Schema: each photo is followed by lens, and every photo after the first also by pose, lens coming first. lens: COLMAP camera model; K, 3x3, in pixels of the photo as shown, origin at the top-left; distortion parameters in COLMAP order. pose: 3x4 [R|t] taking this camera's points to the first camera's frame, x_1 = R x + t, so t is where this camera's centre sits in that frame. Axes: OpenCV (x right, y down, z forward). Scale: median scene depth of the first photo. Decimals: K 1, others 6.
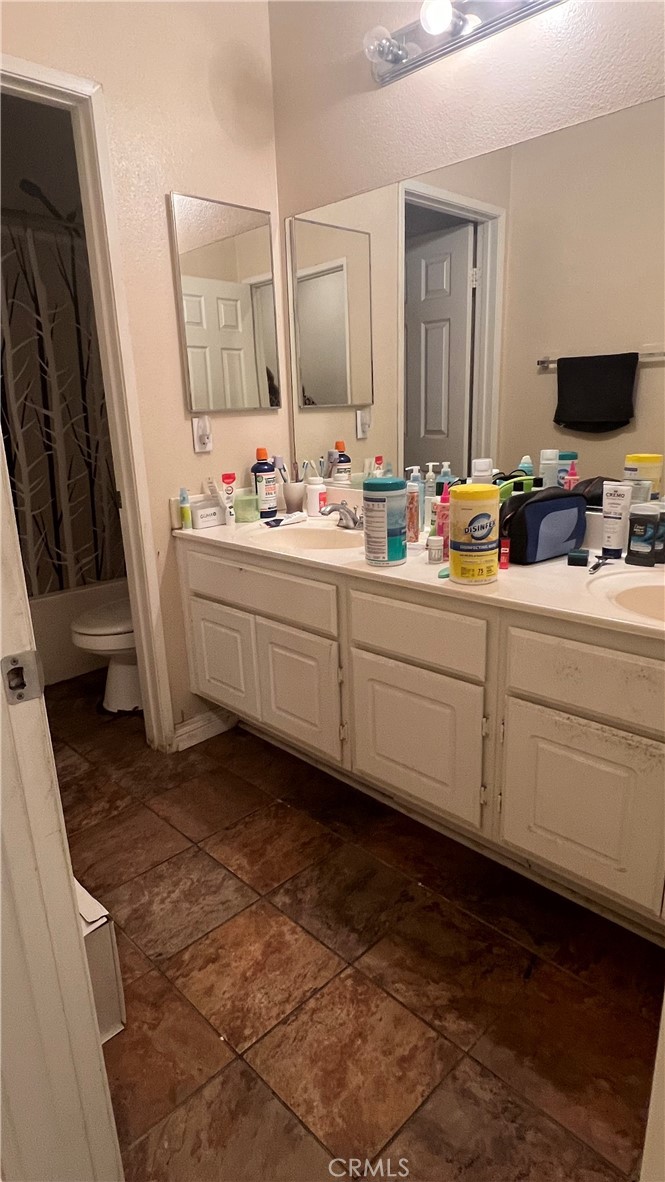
lens RADIAL K [[669.4, 0, 327.0], [0, 669.4, 594.4], [0, 0, 1]] dist [-0.000023, -0.001421]
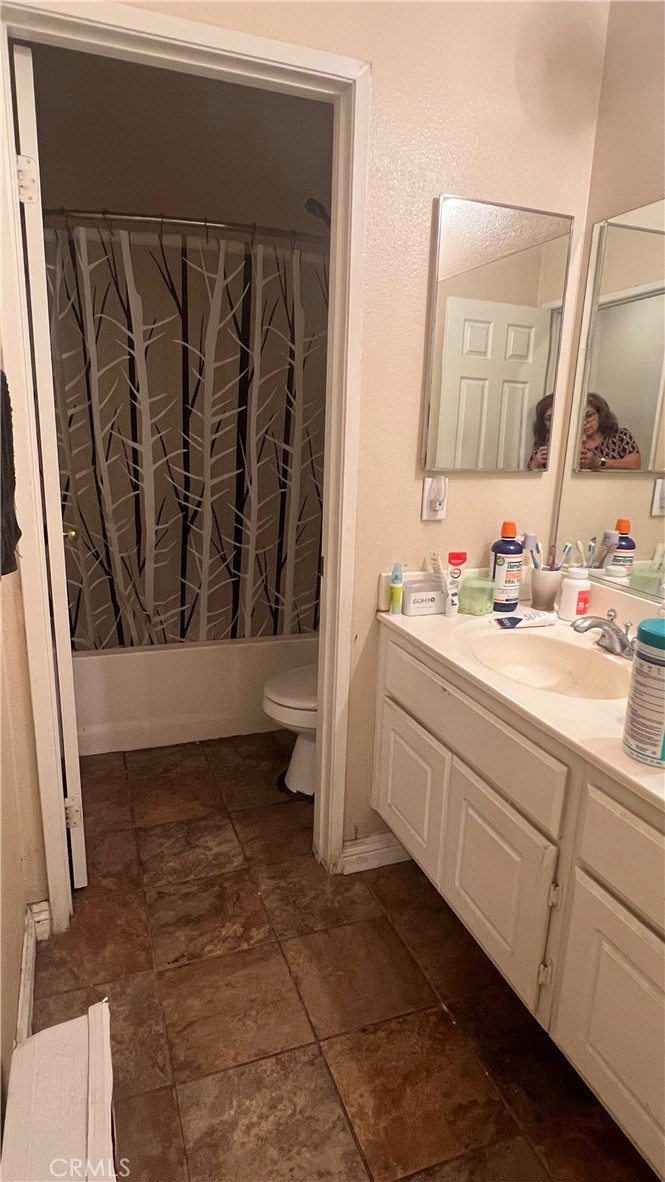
lens RADIAL K [[669.4, 0, 327.0], [0, 669.4, 594.4], [0, 0, 1]] dist [-0.000023, -0.001421]
pose [[0.912138, 0.161662, -0.376656, 0.013476], [-0.172631, 0.984975, 0.004698, -0.107490], [0.371757, 0.060738, 0.926341, 0.223970]]
